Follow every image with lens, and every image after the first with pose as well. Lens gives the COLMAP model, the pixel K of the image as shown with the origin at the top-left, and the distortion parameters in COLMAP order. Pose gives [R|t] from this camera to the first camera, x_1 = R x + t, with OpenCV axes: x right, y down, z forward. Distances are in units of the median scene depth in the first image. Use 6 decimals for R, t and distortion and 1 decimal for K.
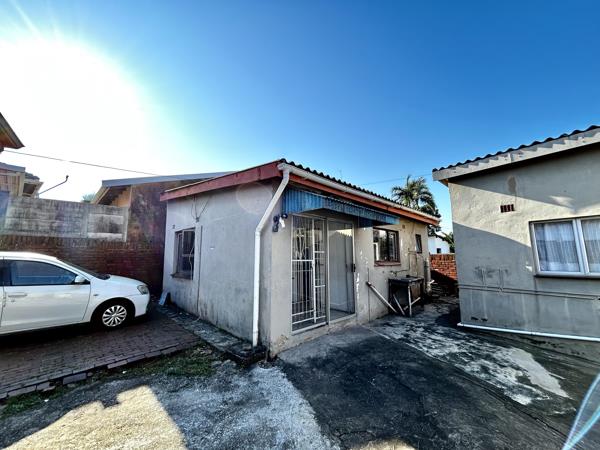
lens RADIAL K [[243.5, 0, 298.3], [0, 243.5, 223.8], [0, 0, 1]] dist [-0.000694, -0.000114]
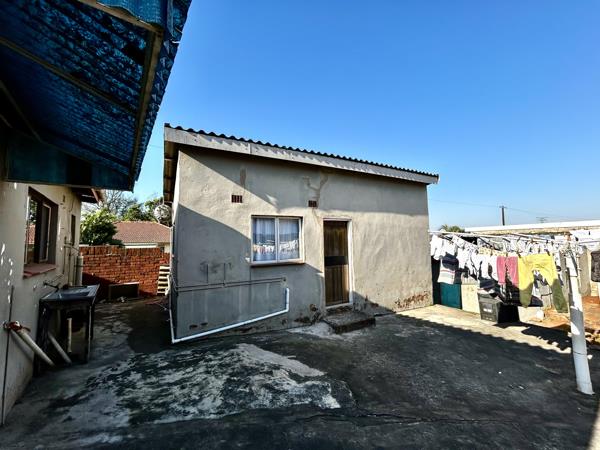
lens RADIAL K [[243.5, 0, 298.3], [0, 243.5, 223.8], [0, 0, 1]] dist [-0.000694, -0.000114]
pose [[0.155442, 0.075582, 0.984949, -0.047910], [-0.114245, 0.991754, -0.058074, 0.067771], [-0.981217, -0.103498, 0.162795, 0.645414]]
